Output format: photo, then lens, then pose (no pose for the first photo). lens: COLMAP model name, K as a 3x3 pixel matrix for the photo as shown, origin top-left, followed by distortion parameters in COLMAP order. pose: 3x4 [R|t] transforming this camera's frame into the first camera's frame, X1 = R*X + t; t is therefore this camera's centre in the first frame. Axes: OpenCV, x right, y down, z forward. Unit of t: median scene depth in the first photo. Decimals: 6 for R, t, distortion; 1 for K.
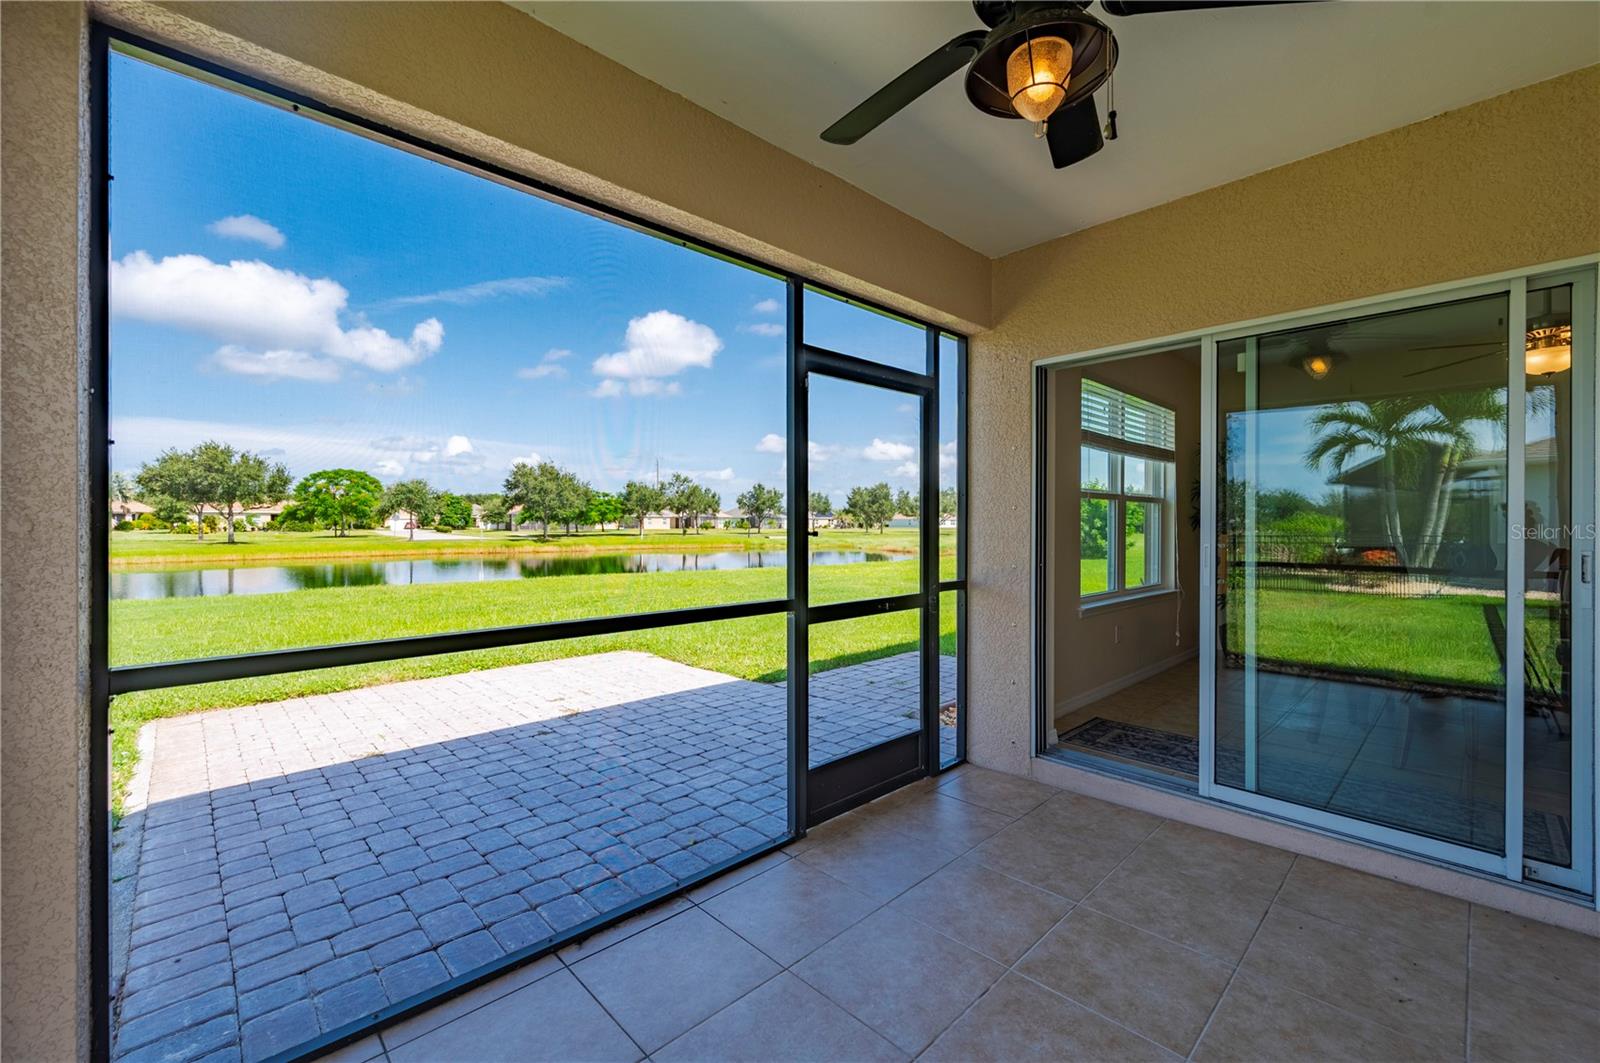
lens RADIAL K [[645.1, 0, 792.0], [0, 645.1, 524.2], [0, 0, 1]] dist [-0.000522, 0.000651]
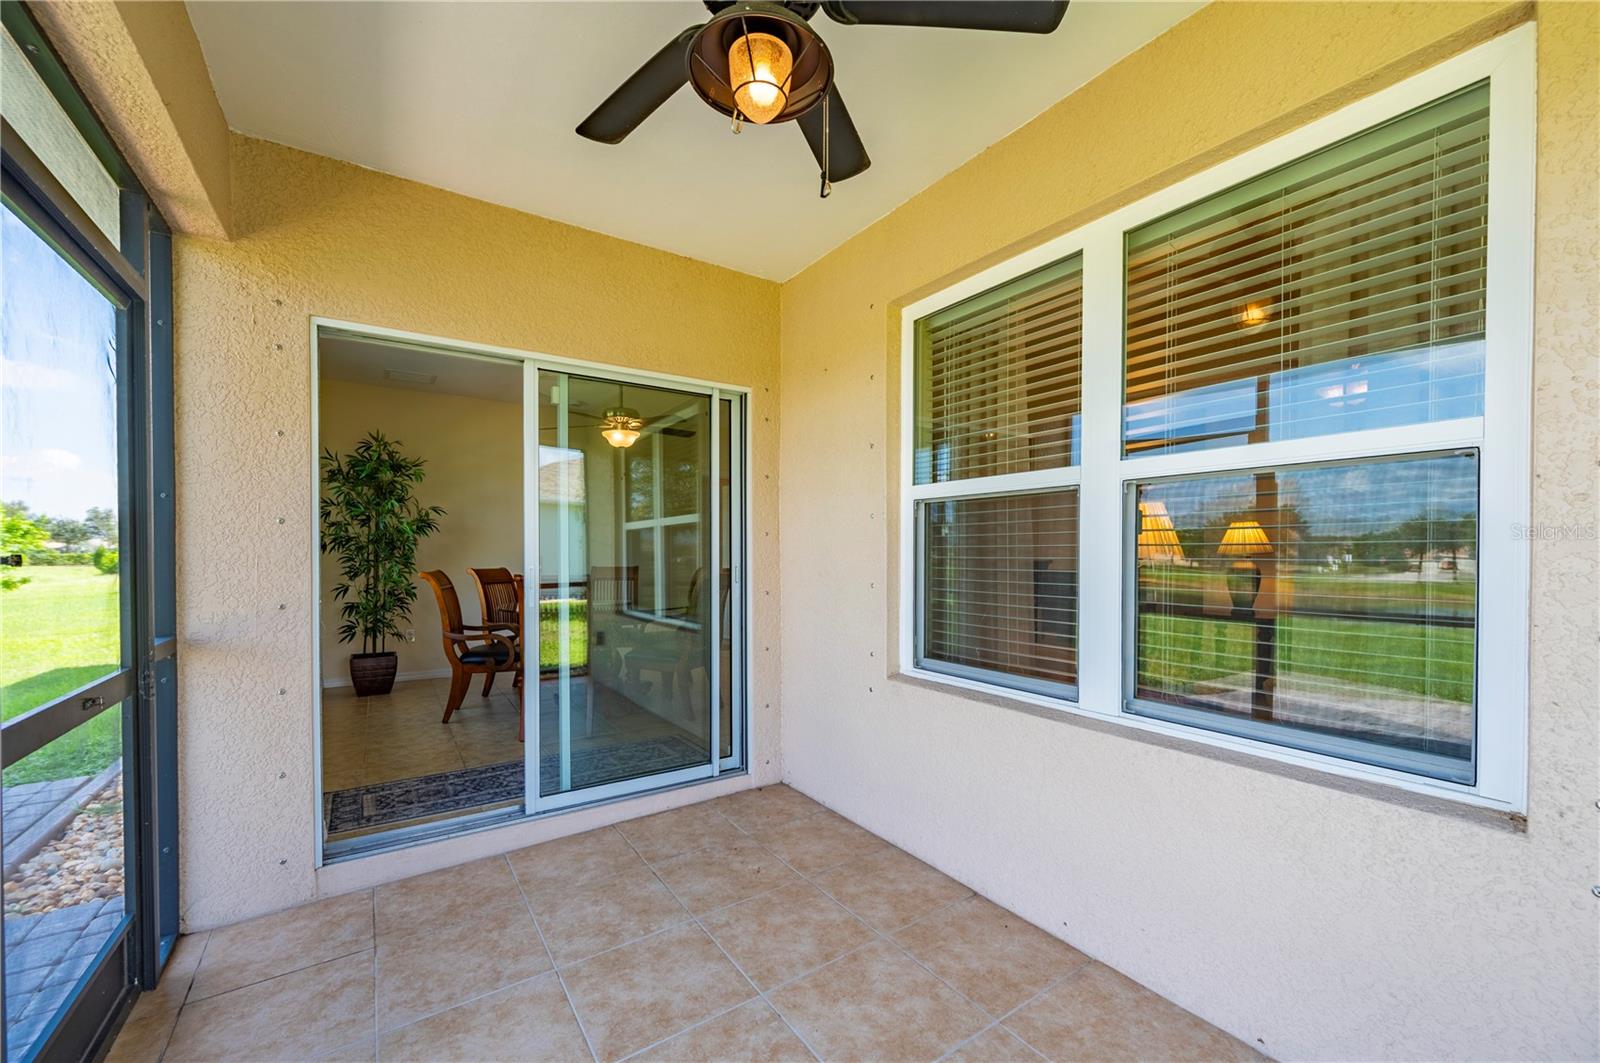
lens RADIAL K [[645.1, 0, 831.8], [0, 645.1, 563.7], [0, 0, 1]] dist [-0.000522, 0.000651]
pose [[0.155709, -0.017777, 0.987643, -0.288617], [0.000349, 0.999839, 0.017942, 0.009307], [-0.987803, -0.002449, 0.155690, 0.381377]]
